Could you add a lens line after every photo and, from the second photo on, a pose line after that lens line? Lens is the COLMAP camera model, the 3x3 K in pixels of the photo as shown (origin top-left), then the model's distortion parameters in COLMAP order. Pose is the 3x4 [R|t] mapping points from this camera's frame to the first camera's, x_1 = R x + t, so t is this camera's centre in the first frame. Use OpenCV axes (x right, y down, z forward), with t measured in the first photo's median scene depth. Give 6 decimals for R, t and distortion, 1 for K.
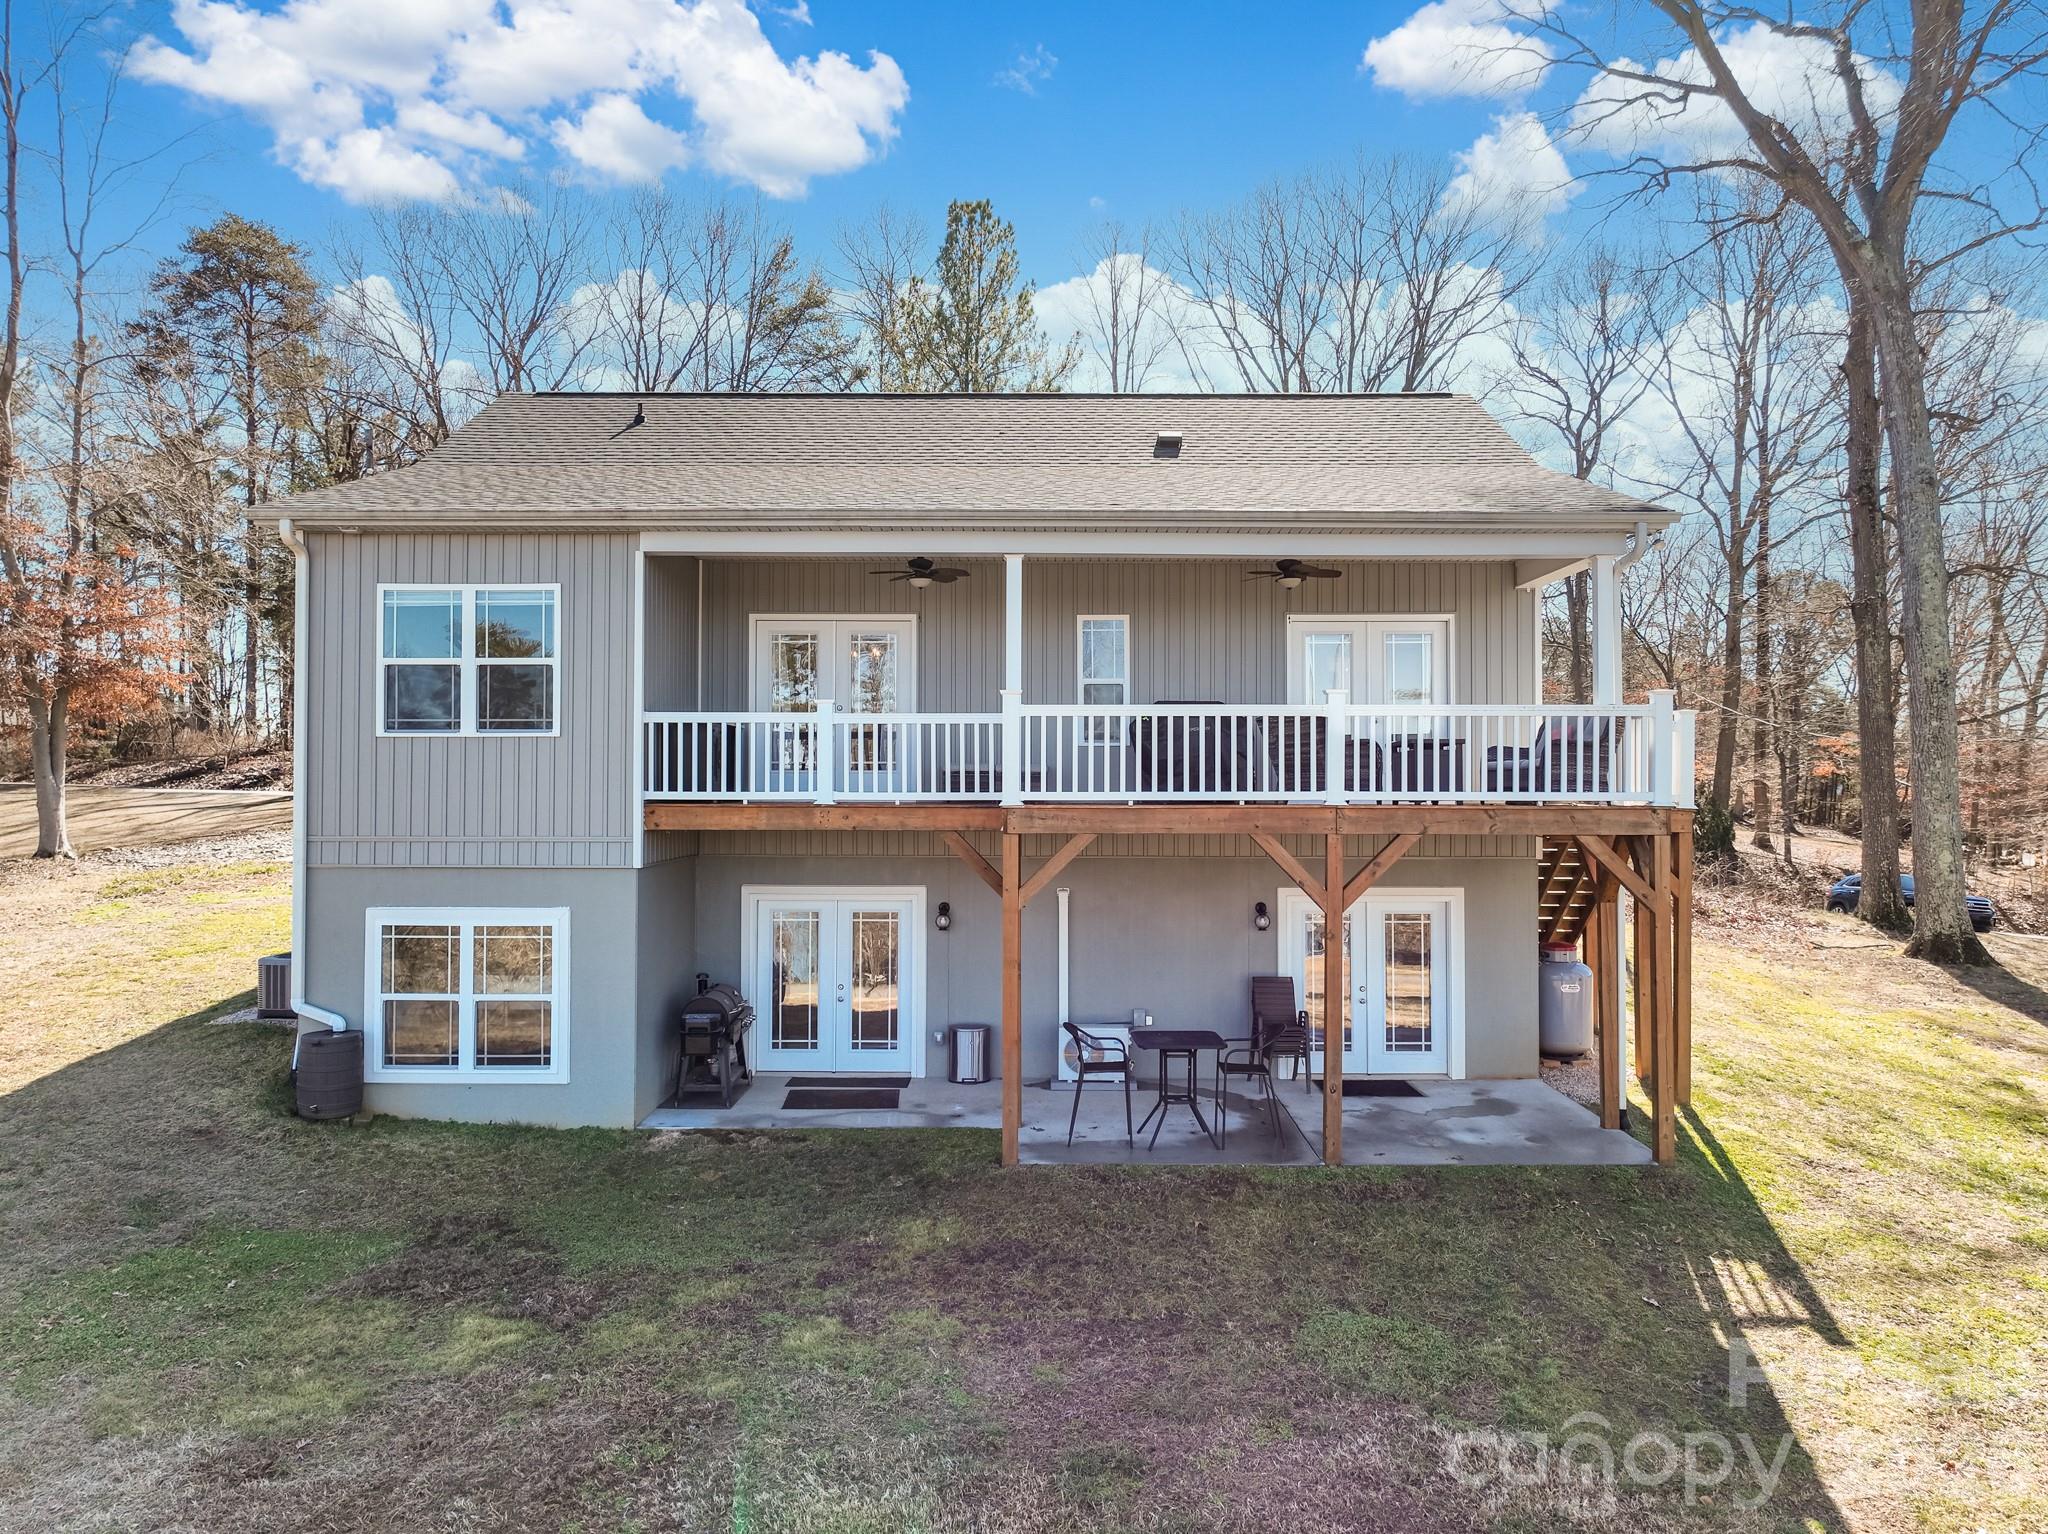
lens RADIAL K [[1444.9, 0, 1024.0], [0, 1444.9, 767.0], [0, 0, 1]] dist [0.007614, 0.001757]
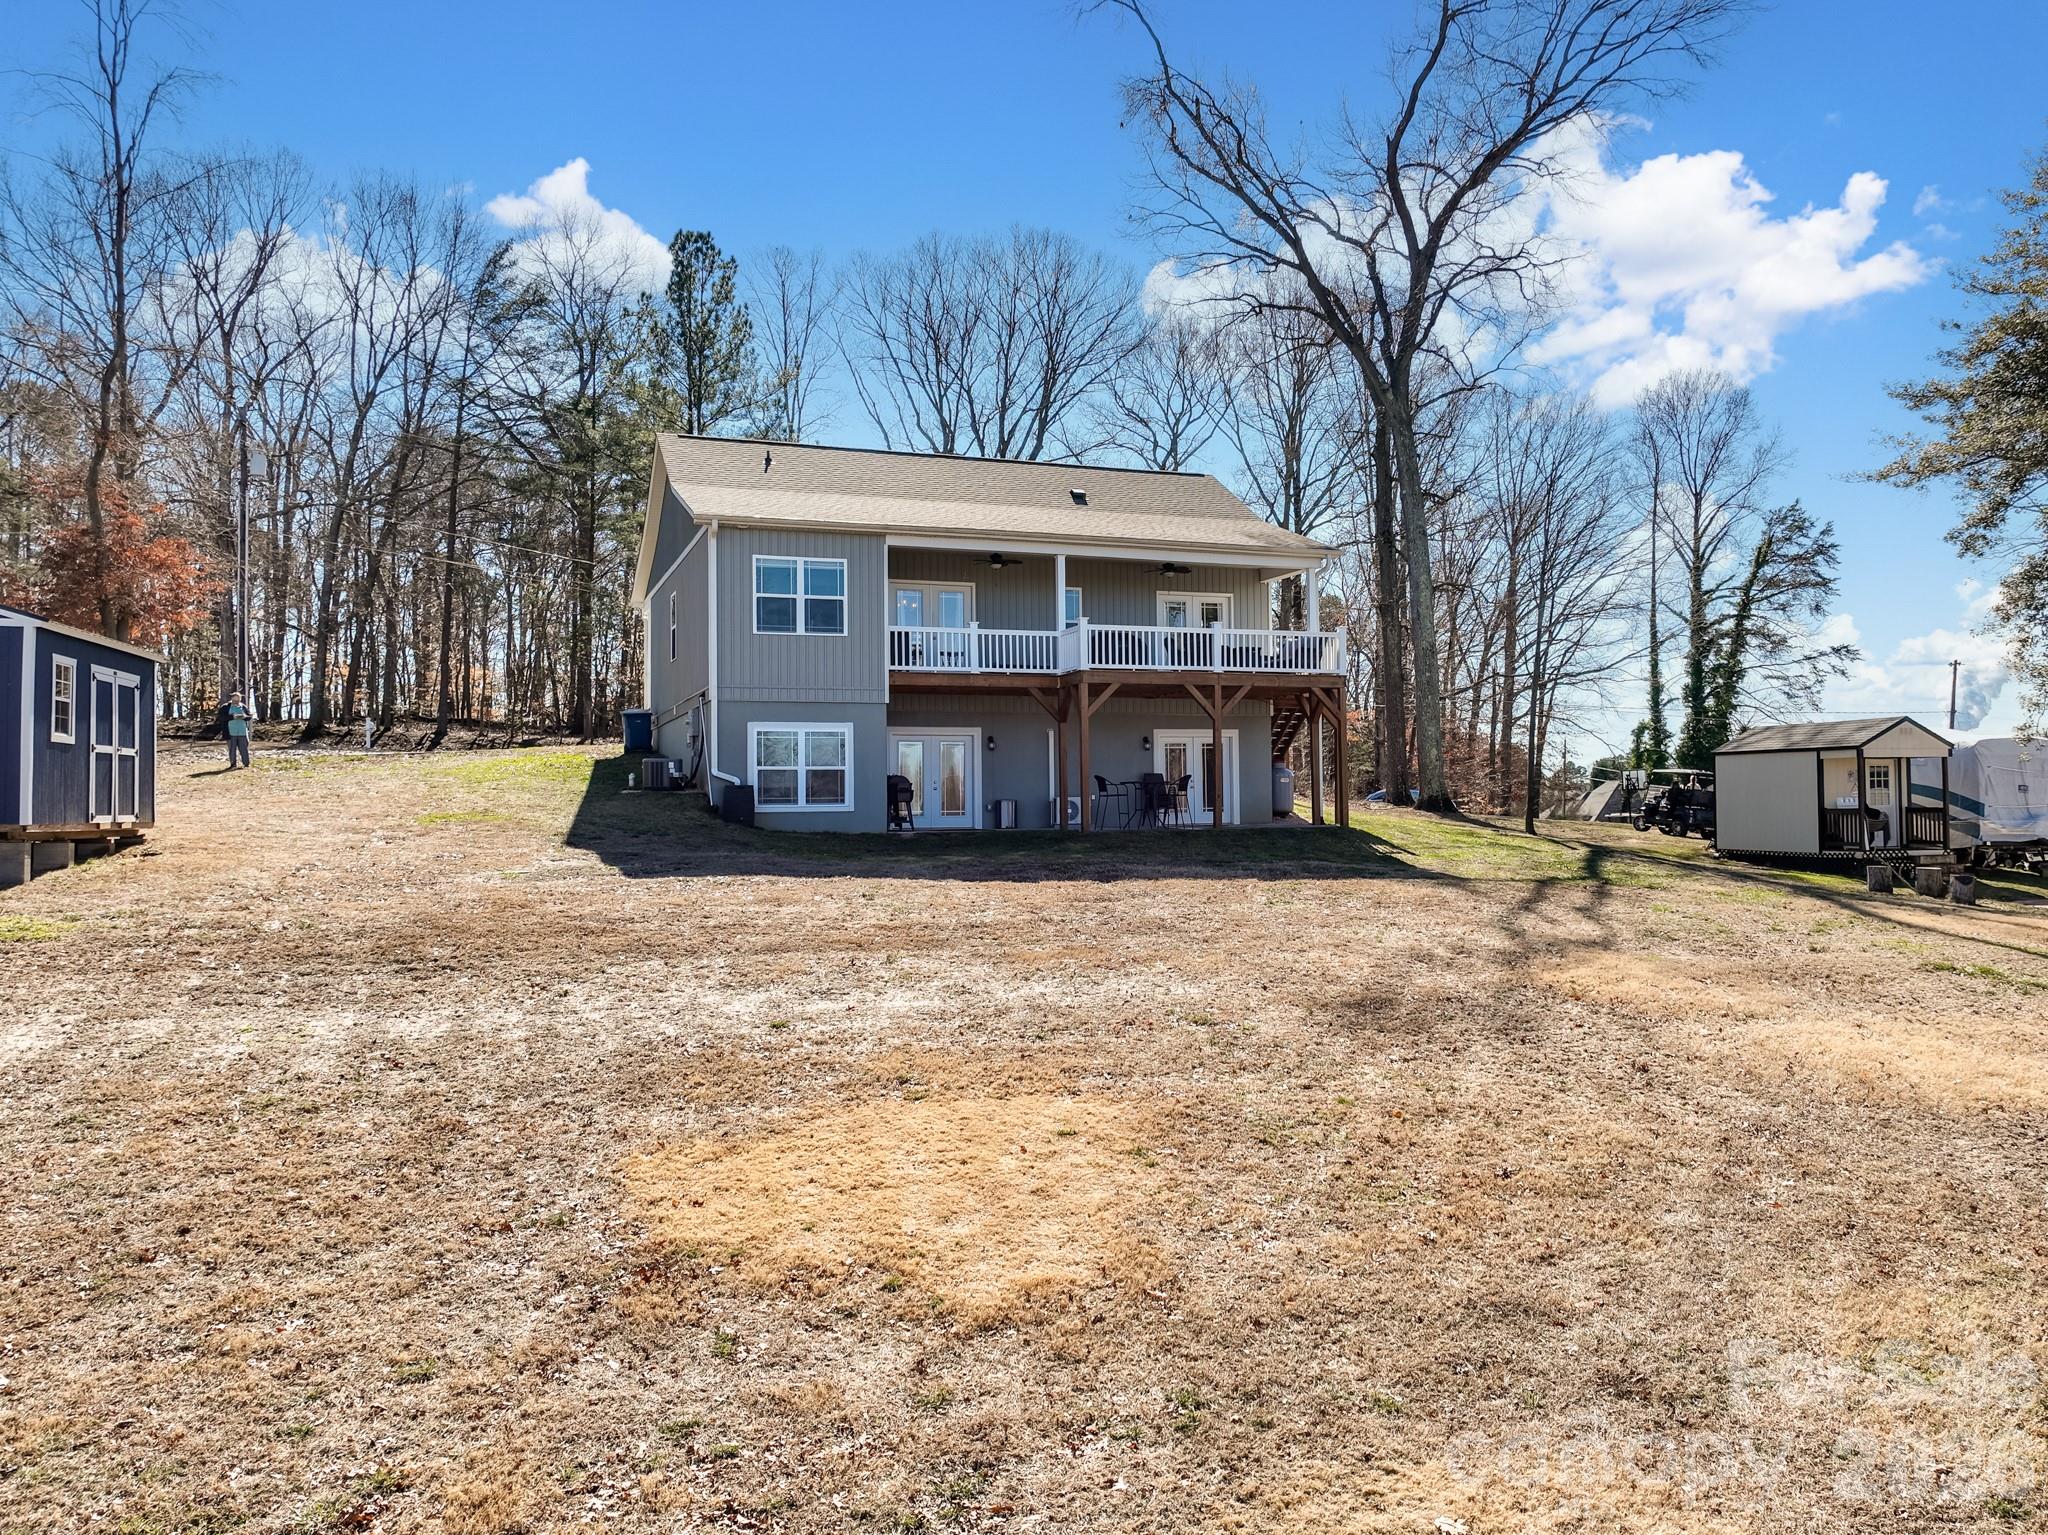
lens RADIAL K [[1619.8, 0, 1121.6], [0, 1619.8, 795.8], [0, 0, 1]] dist [-0.001815, 0.000626]
pose [[0.924504, -0.008415, 0.381079, -0.777797], [0.006718, 0.999961, 0.005782, 0.177220], [-0.381113, -0.002786, 0.924524, -1.131068]]
